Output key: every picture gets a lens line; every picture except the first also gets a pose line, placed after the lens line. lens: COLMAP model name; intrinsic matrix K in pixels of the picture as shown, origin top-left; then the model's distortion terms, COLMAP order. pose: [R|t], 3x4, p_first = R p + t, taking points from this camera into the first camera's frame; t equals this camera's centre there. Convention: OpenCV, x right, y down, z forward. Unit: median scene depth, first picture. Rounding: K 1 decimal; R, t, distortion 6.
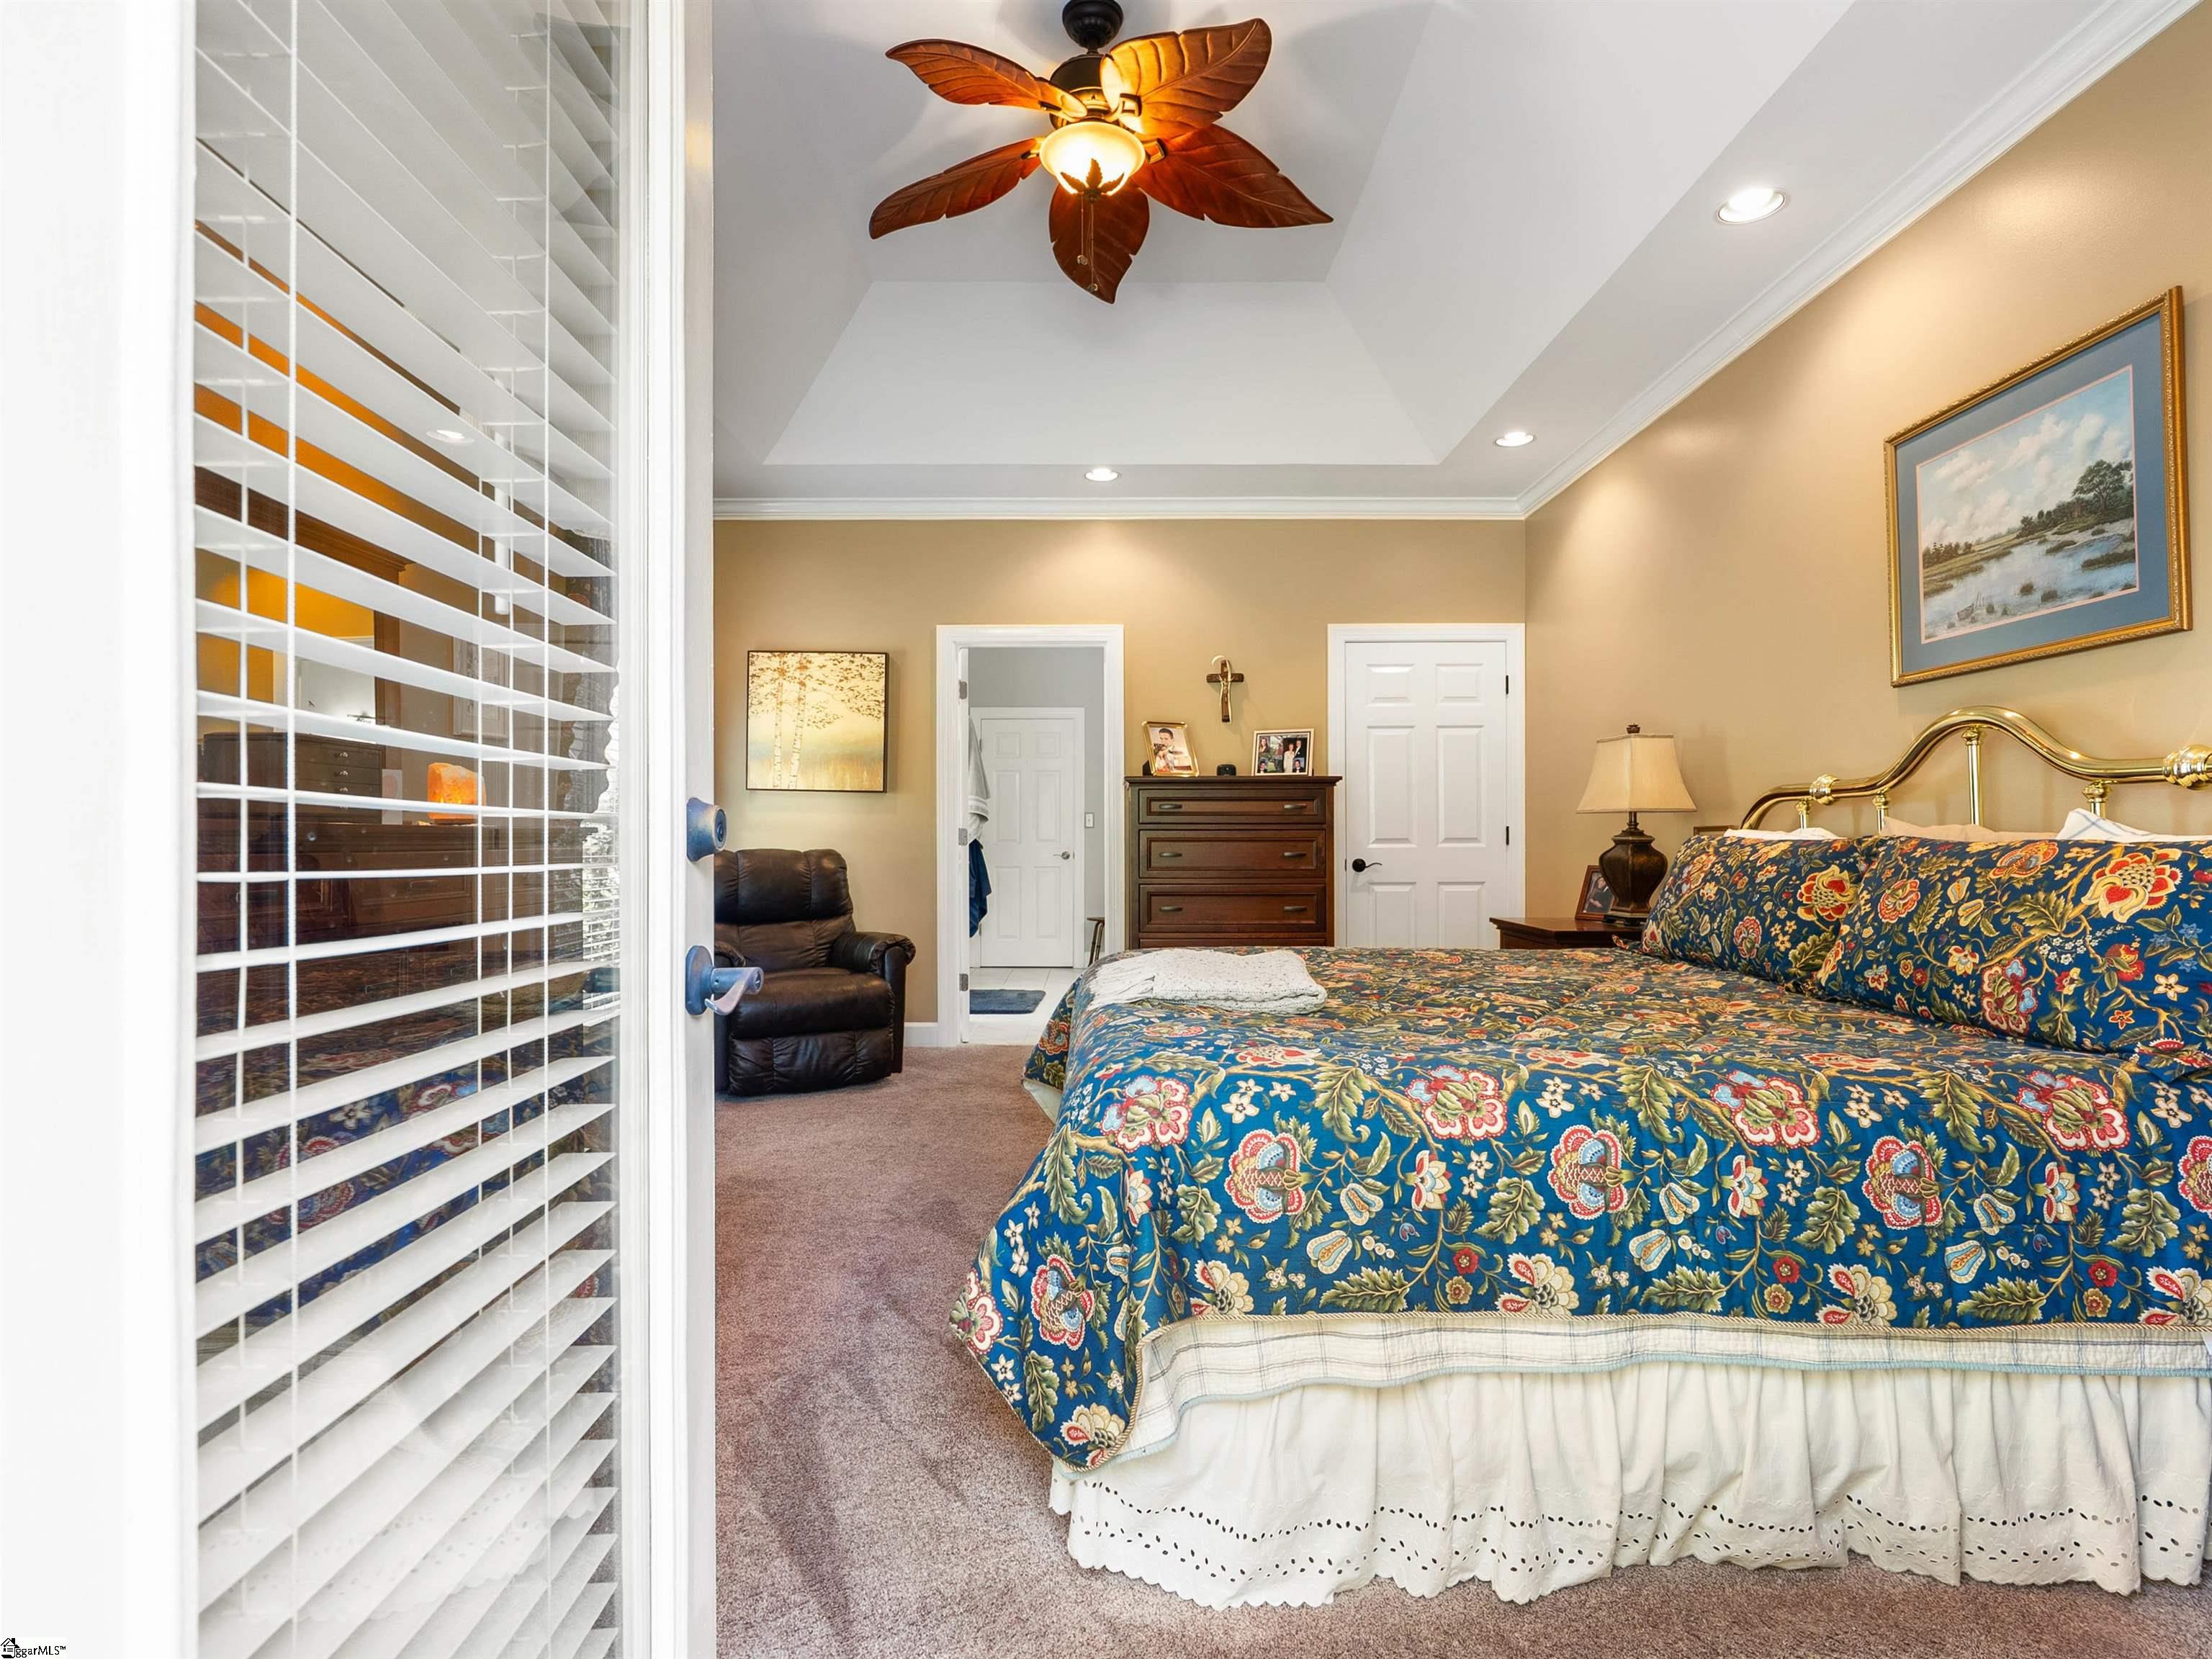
lens RADIAL K [[1136.0, 0, 1098.4], [0, 1136.0, 828.1], [0, 0, 1]] dist [-0.010651, 0.000801]
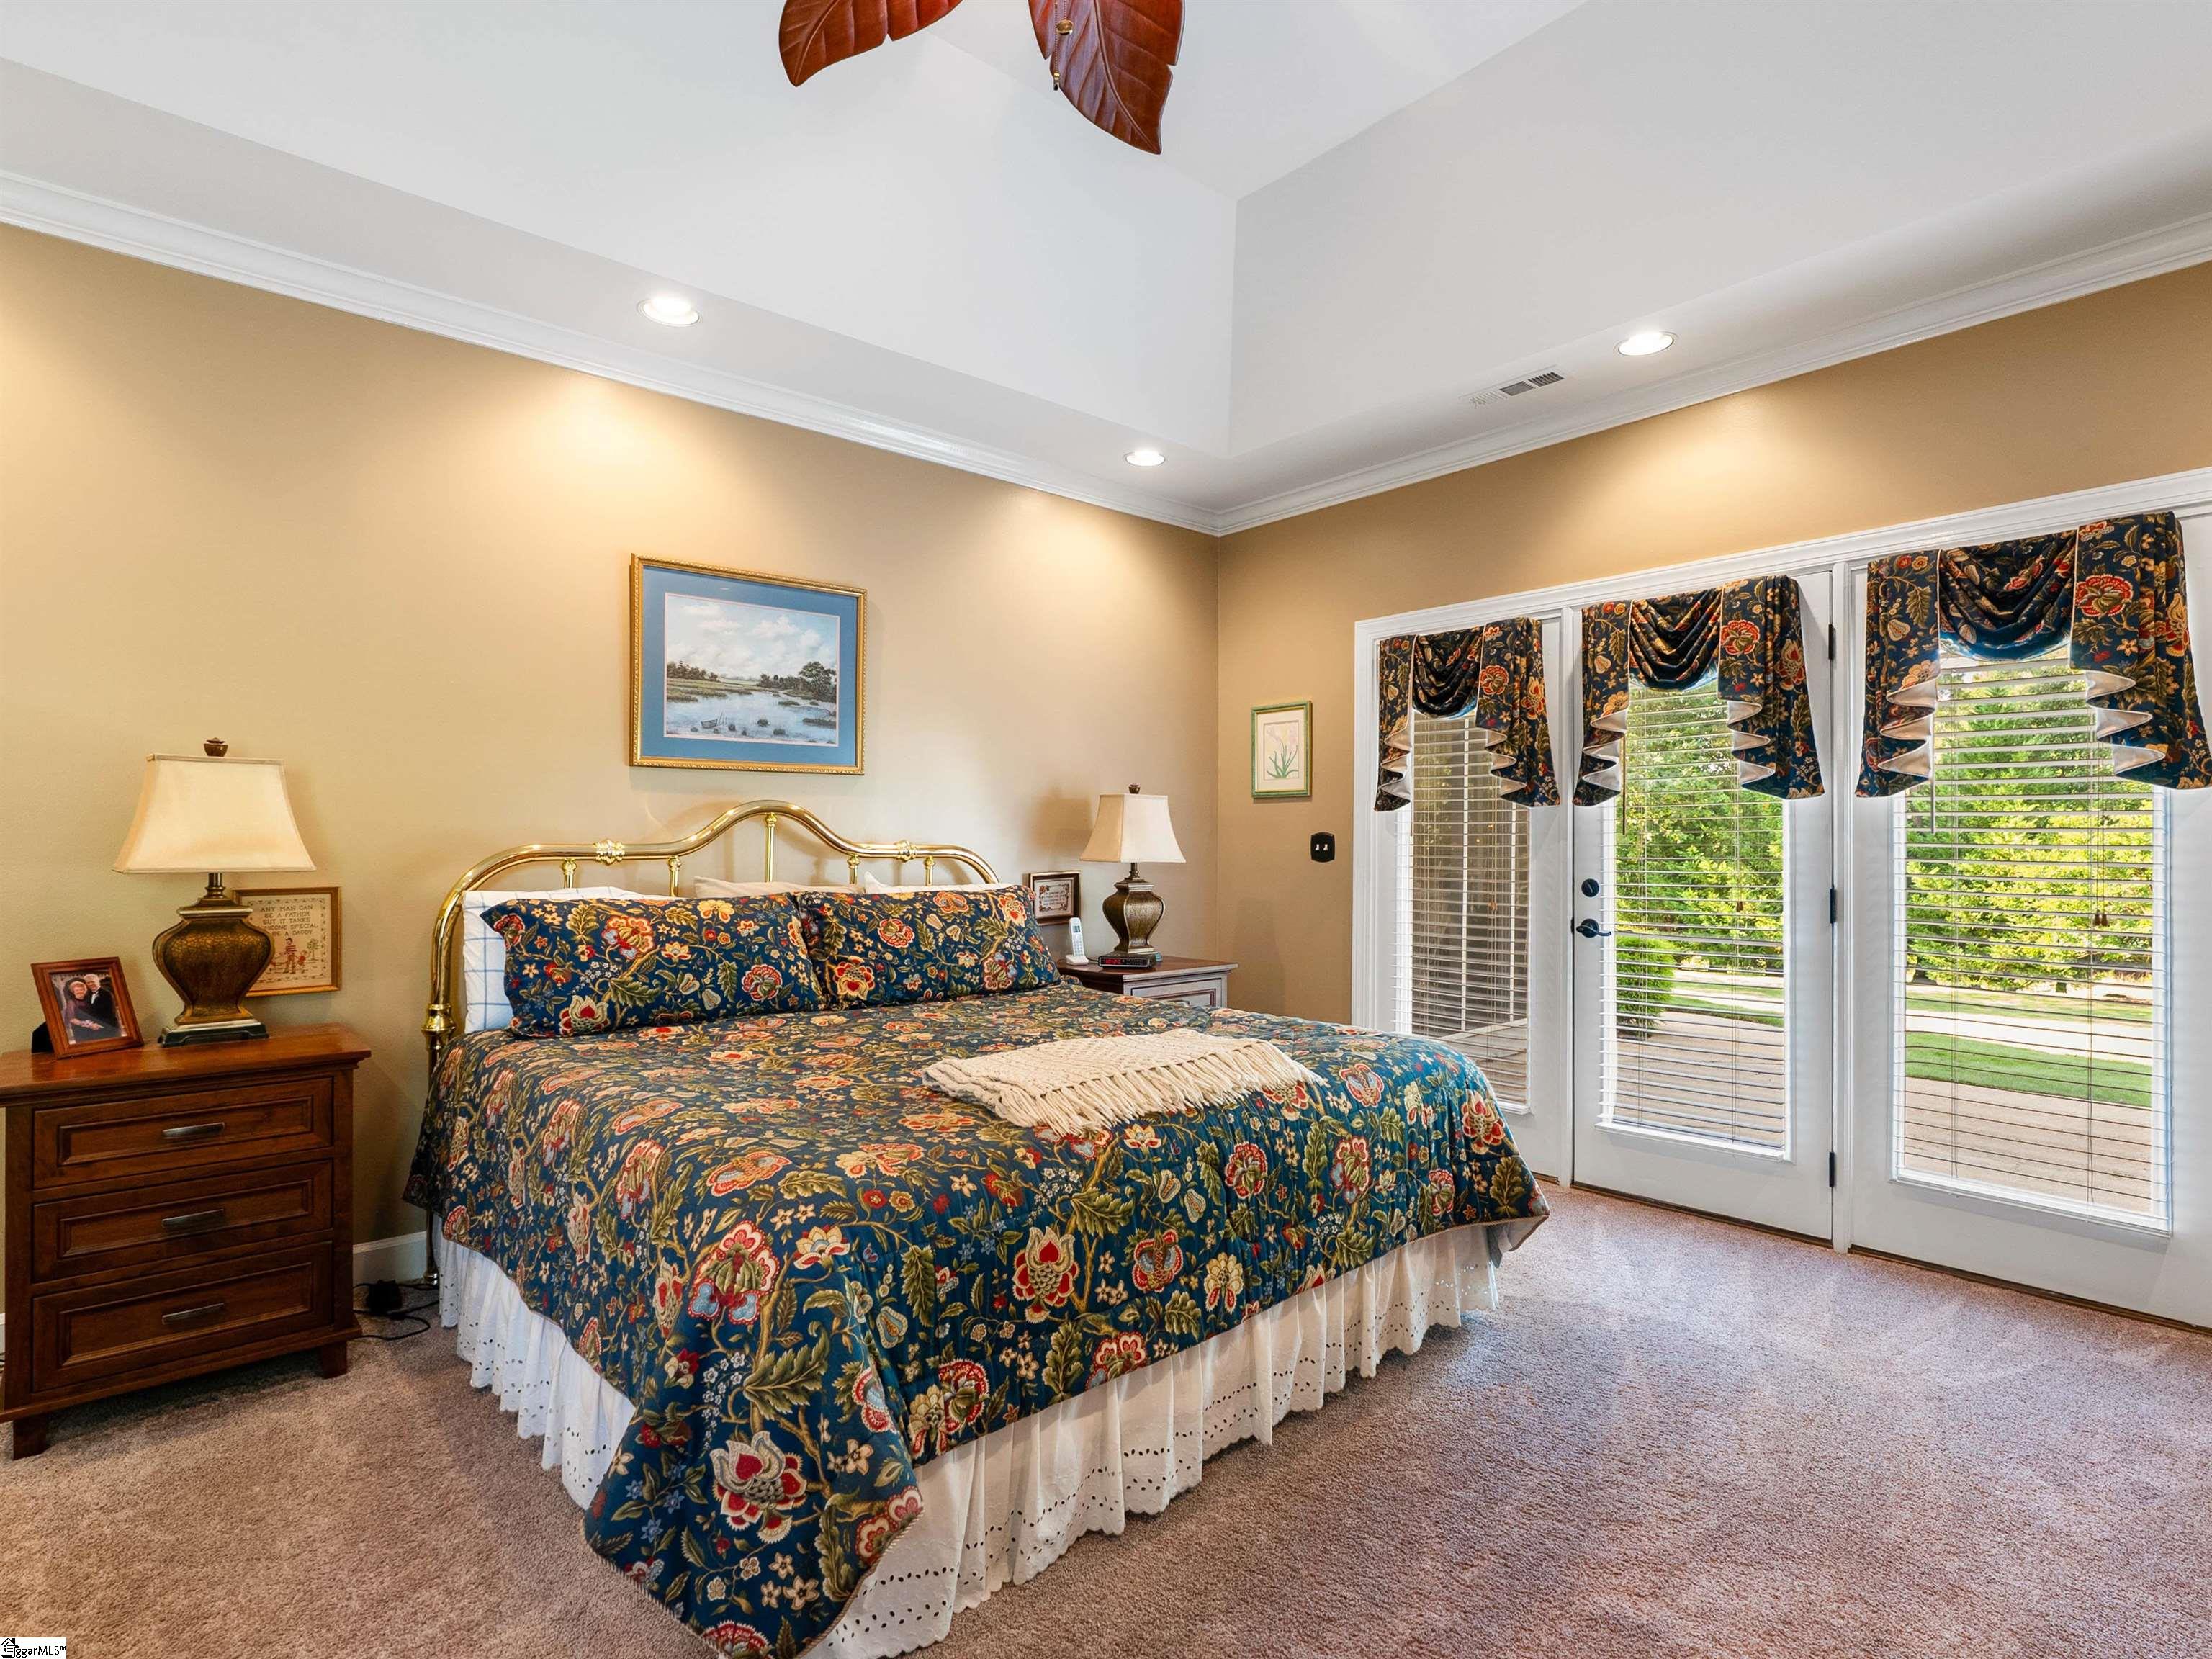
lens RADIAL K [[1136.0, 0, 1112.2], [0, 1136.0, 836.3], [0, 0, 1]] dist [-0.010651, 0.000801]
pose [[-0.668637, -0.000439, 0.743588, -0.460488], [-0.008904, 0.999933, -0.007416, -0.042394], [-0.743535, -0.011580, -0.668596, 1.274854]]
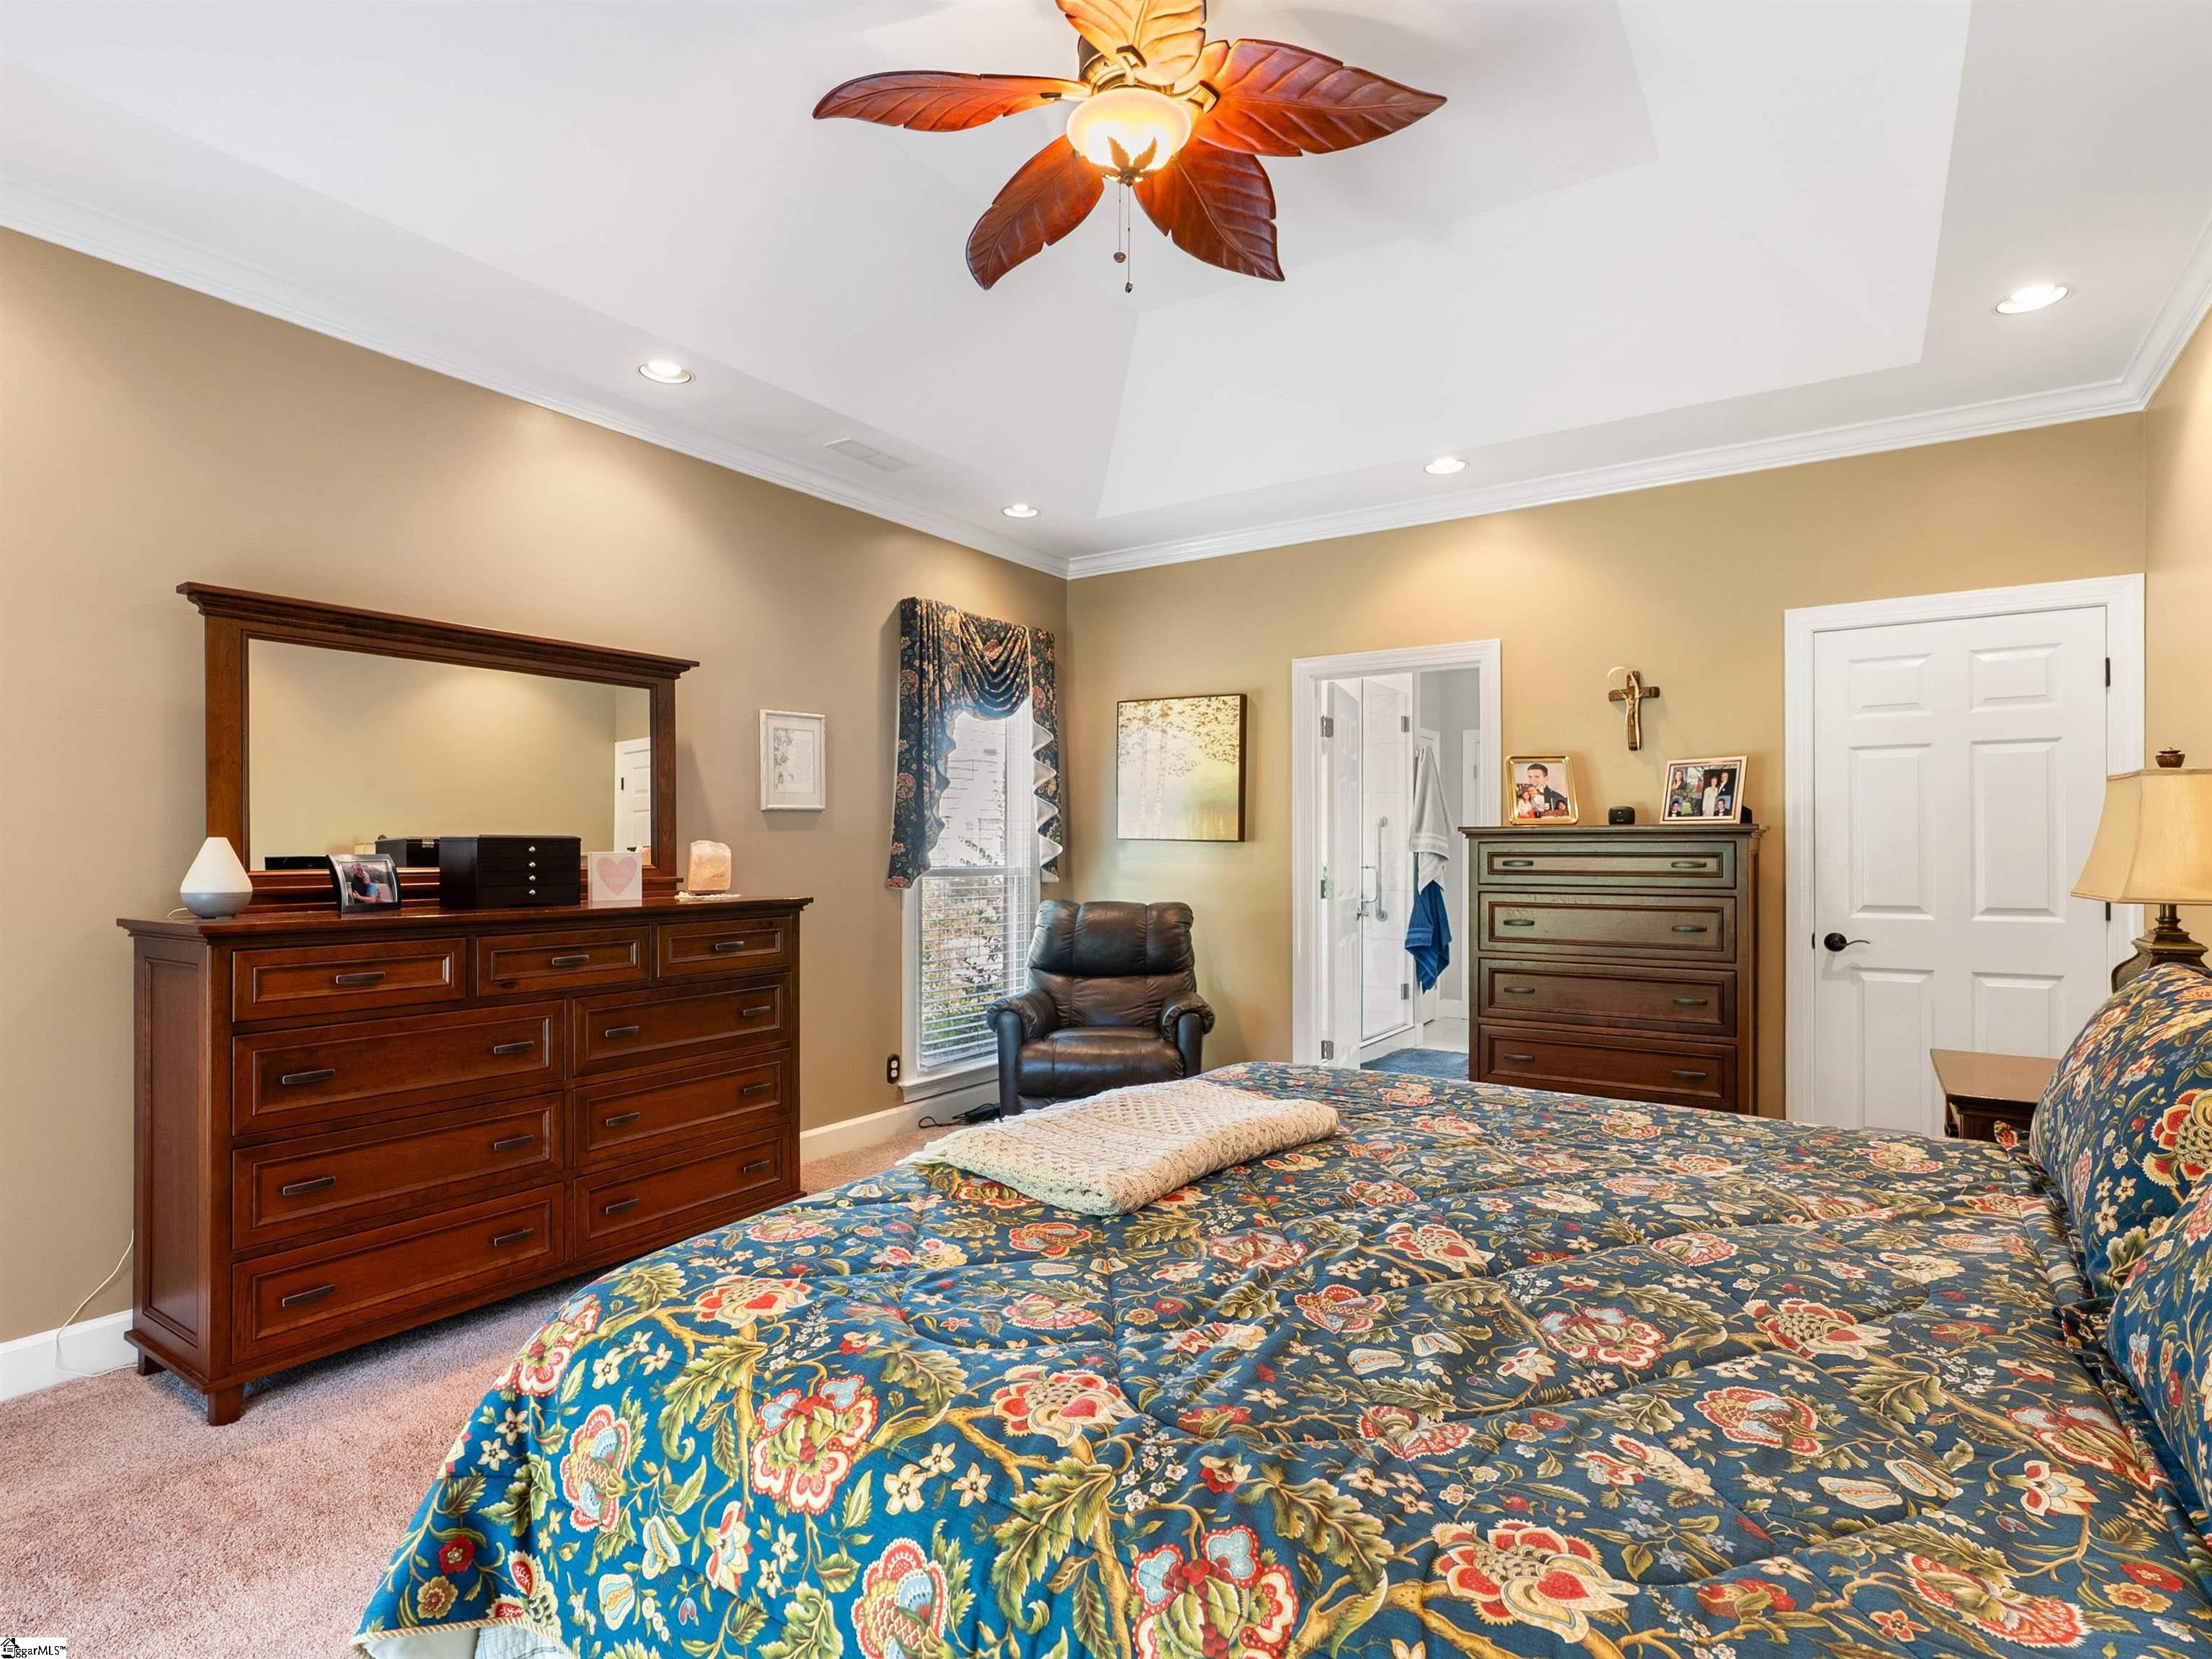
lens RADIAL K [[1136.0, 0, 1119.8], [0, 1136.0, 835.8], [0, 0, 1]] dist [-0.010651, 0.000801]
pose [[0.832169, -0.004064, -0.554507, 0.416471], [0.004029, 0.999991, -0.001283, -0.058963], [0.554507, -0.001167, 0.832178, 0.264214]]
